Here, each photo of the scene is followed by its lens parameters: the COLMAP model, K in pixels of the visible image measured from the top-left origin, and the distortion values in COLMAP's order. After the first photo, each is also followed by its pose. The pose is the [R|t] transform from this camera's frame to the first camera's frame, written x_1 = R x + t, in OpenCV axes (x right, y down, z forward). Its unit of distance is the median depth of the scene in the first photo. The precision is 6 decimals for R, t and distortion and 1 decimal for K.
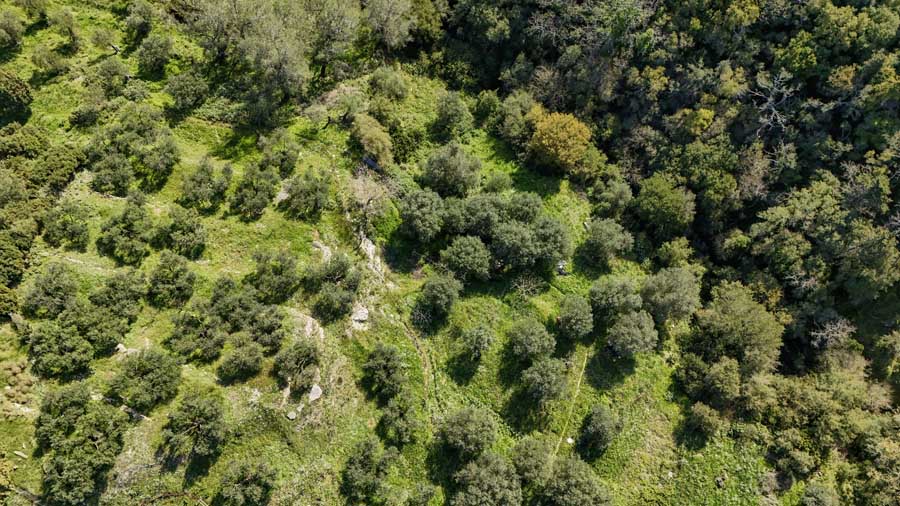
lens RADIAL K [[646.8, 0, 452.4], [0, 646.8, 252.9], [0, 0, 1]] dist [0.057649, -0.054127]
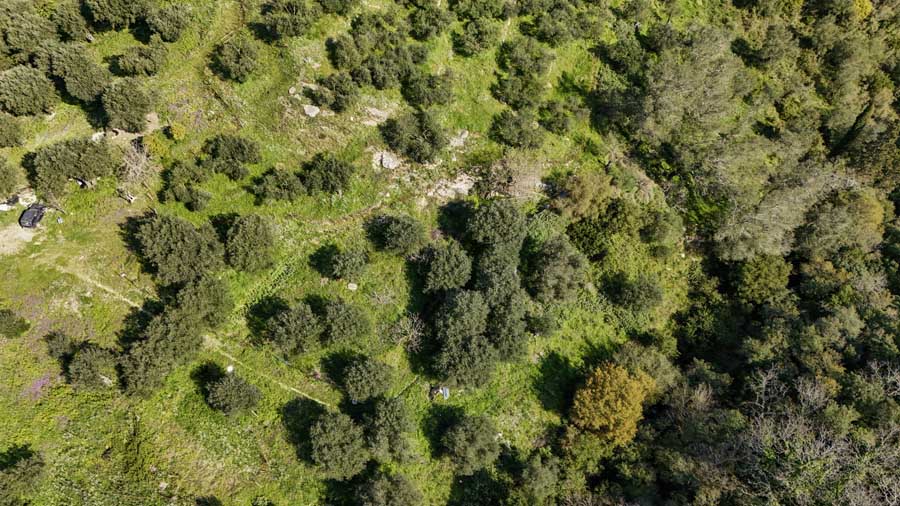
lens RADIAL K [[646.8, 0, 452.4], [0, 646.8, 252.9], [0, 0, 1]] dist [0.057649, -0.054127]
pose [[-0.035542, 0.860453, -0.508289, 0.449434], [-0.976201, 0.078985, 0.201971, -0.177942], [0.213934, 0.503371, 0.837168, 0.239973]]
